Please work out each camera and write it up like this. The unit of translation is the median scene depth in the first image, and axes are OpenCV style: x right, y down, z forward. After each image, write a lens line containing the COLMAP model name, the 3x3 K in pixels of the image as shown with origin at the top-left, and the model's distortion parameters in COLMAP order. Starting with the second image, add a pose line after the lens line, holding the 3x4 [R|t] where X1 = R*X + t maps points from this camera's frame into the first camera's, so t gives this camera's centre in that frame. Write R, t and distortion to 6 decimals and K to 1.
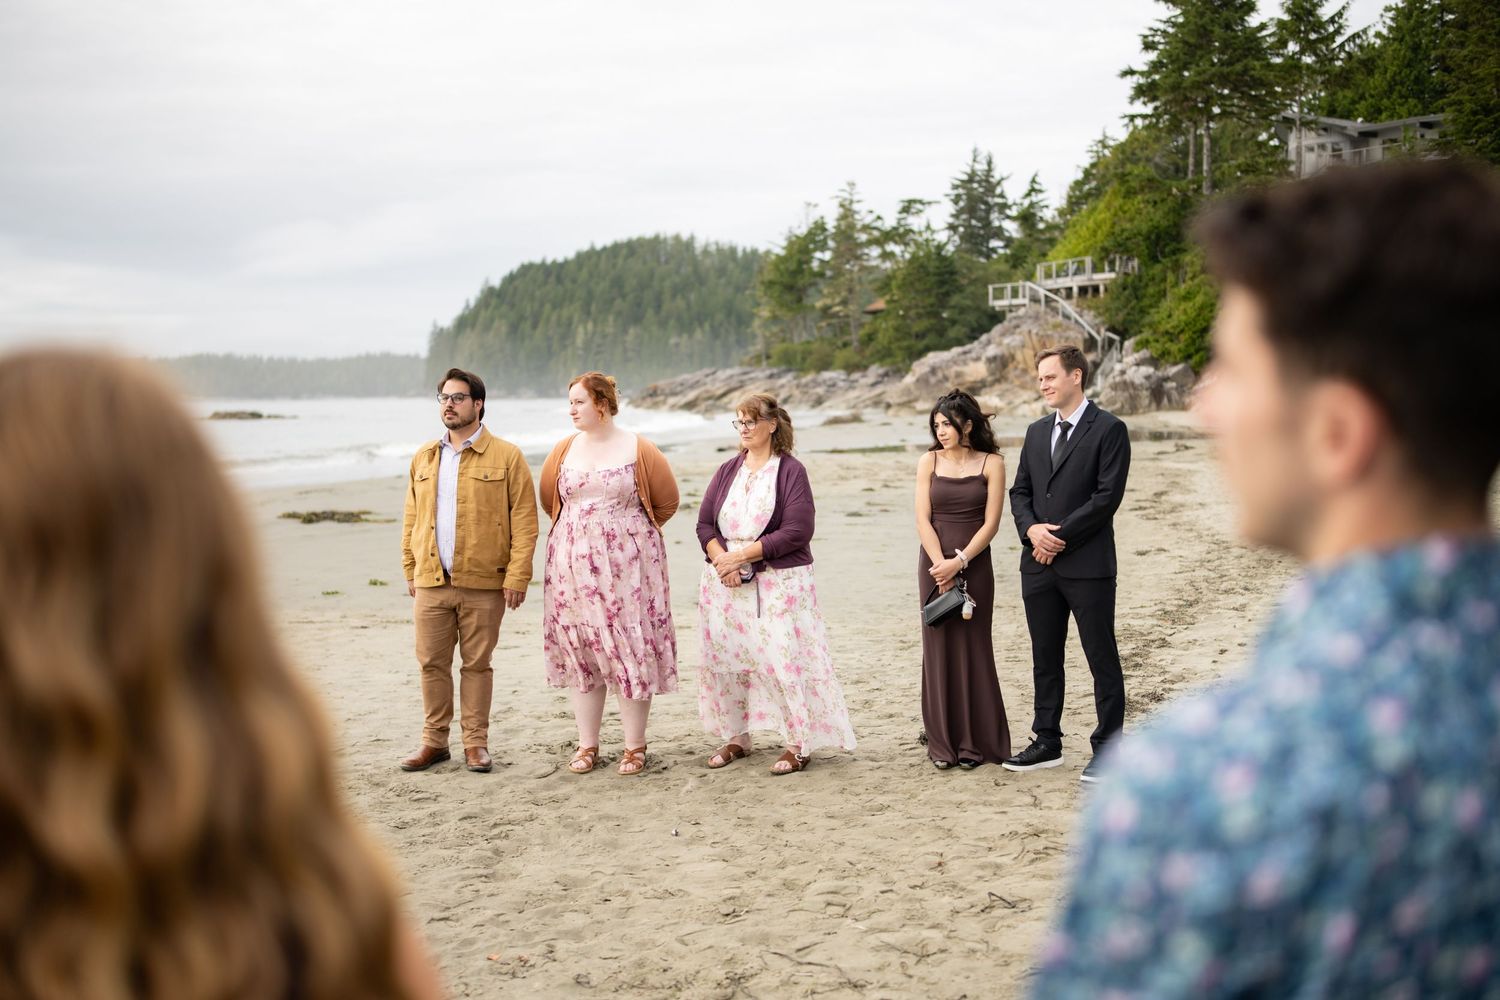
lens RADIAL K [[1524.7, 0, 706.8], [0, 1524.7, 494.2], [0, 0, 1]] dist [-0.044189, 0.029318]
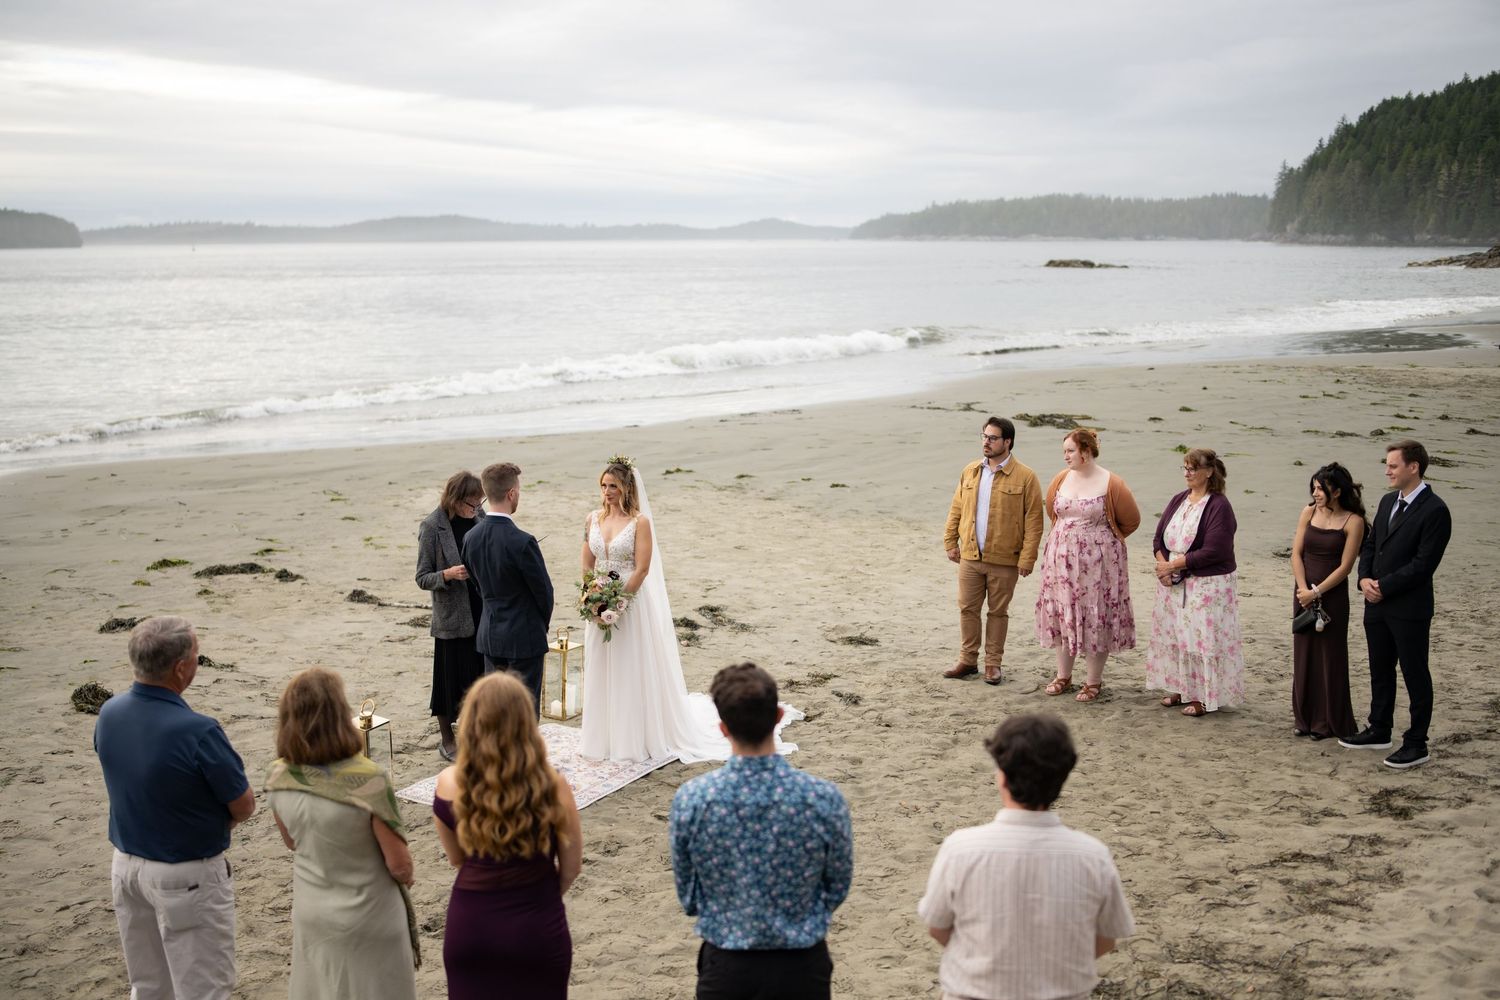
lens RADIAL K [[1524.7, 0, 706.8], [0, 1524.7, 494.2], [0, 0, 1]] dist [-0.044189, 0.029318]
pose [[0.849359, 0.093840, -0.519407, 0.378612], [-0.031222, 0.991278, 0.128036, -0.190277], [0.526892, -0.092532, 0.844881, -0.419375]]
